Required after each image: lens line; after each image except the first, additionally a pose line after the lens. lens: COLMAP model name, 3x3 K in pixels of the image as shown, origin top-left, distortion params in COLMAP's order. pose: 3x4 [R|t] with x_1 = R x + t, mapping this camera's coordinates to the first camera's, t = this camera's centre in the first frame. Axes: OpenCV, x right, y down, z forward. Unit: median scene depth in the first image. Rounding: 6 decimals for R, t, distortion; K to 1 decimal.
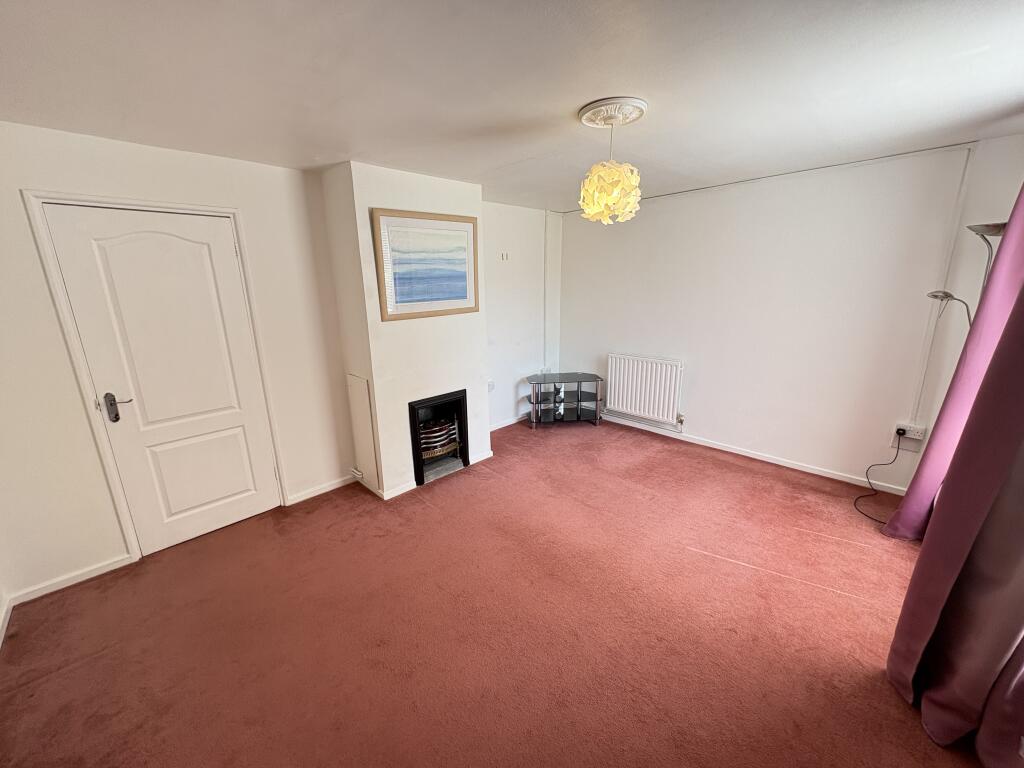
lens RADIAL K [[410.7, 0, 517.2], [0, 410.7, 383.9], [0, 0, 1]] dist [0.001198, 0.000122]
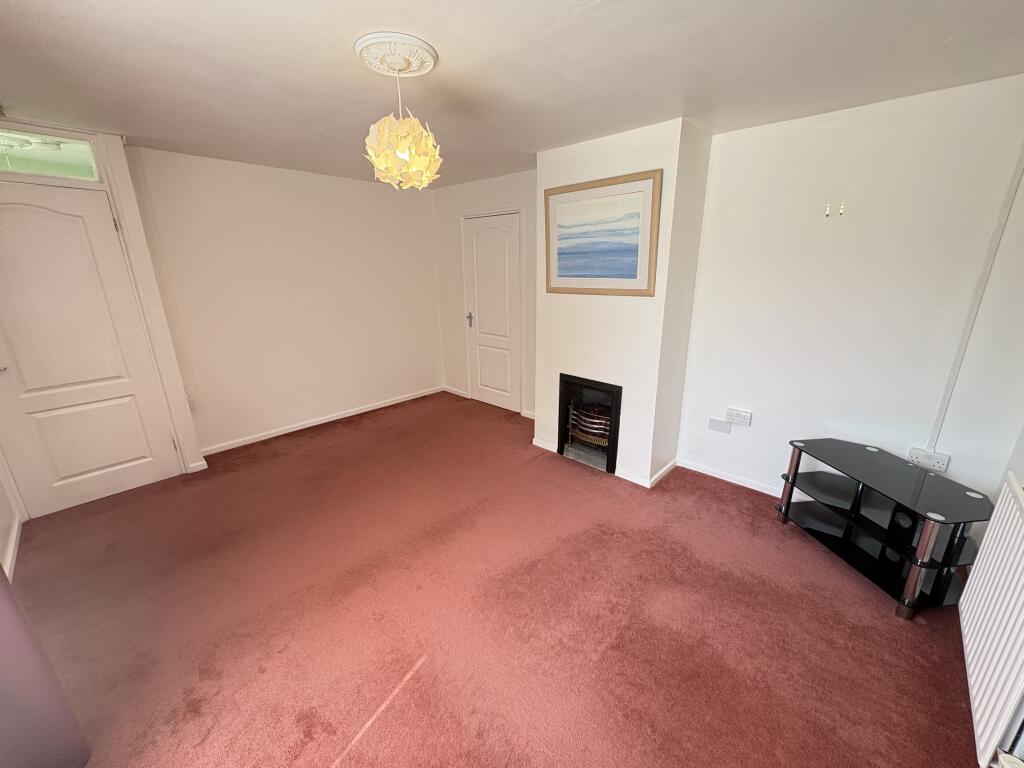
lens RADIAL K [[410.7, 0, 516.9], [0, 410.7, 385.9], [0, 0, 1]] dist [0.001198, 0.000122]
pose [[0.024136, 0.300478, -0.953483, 0.750818], [-0.244546, 0.926560, 0.285803, -0.197535], [0.969337, 0.226272, 0.095844, 0.795180]]
